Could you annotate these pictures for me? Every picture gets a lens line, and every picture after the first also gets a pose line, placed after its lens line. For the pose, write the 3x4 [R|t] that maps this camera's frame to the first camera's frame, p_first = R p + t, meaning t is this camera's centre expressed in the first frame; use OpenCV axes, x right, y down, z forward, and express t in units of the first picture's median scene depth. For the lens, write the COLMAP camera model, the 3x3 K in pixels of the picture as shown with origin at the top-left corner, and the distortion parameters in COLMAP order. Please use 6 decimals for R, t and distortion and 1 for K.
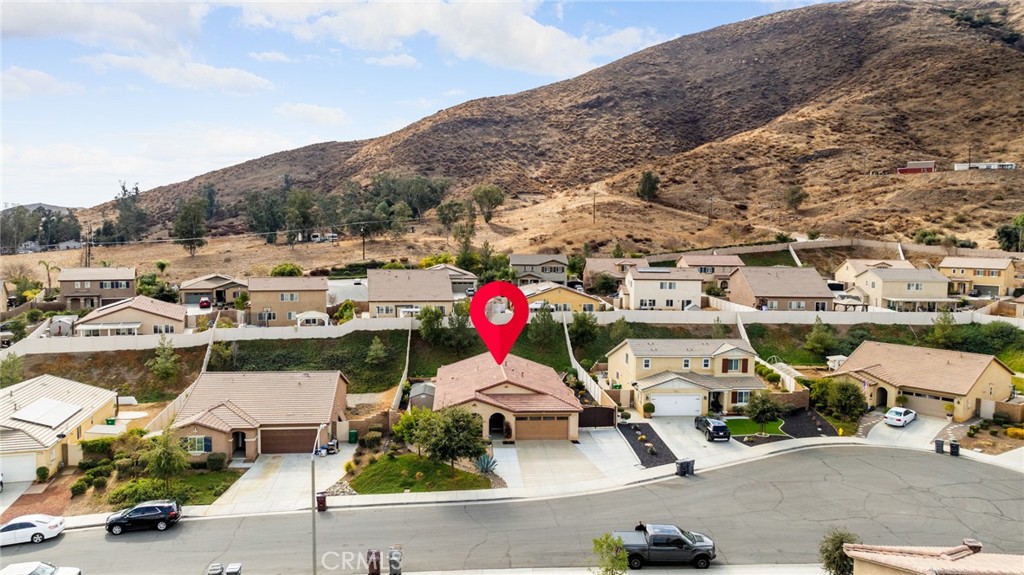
lens RADIAL K [[724.6, 0, 512.0], [0, 724.6, 287.5], [0, 0, 1]] dist [-0.003112, -0.002683]
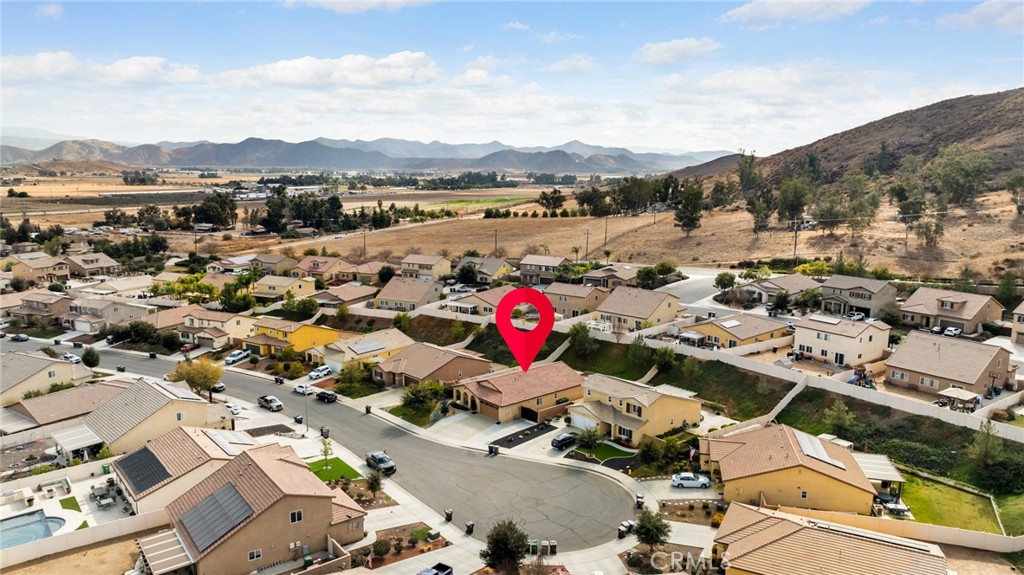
lens RADIAL K [[724.6, 0, 512.0], [0, 724.6, 287.5], [0, 0, 1]] dist [-0.003112, -0.002683]
pose [[0.593982, 0.133913, -0.793255, 1.403395], [-0.063386, 0.990773, 0.119794, -0.312173], [0.801978, -0.020874, 0.596989, -0.012199]]
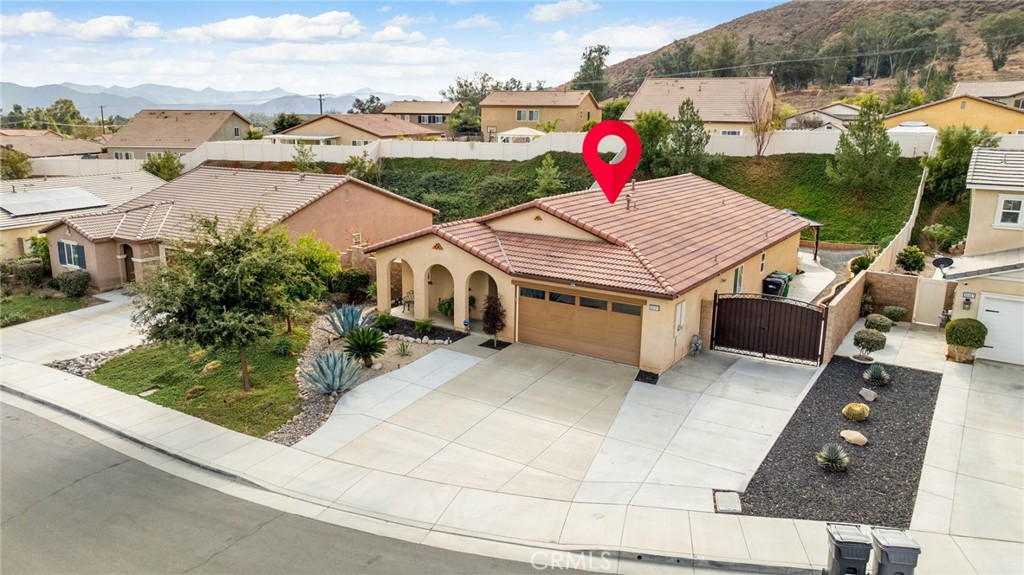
lens RADIAL K [[741.2, 0, 496.3], [0, 741.2, 286.6], [0, 0, 1]] dist [-0.012831, 0.001952]
pose [[0.779889, 0.137206, -0.610694, 0.241774], [-0.048177, 0.985942, 0.159989, 0.107809], [0.624061, -0.095352, 0.775536, 0.642637]]
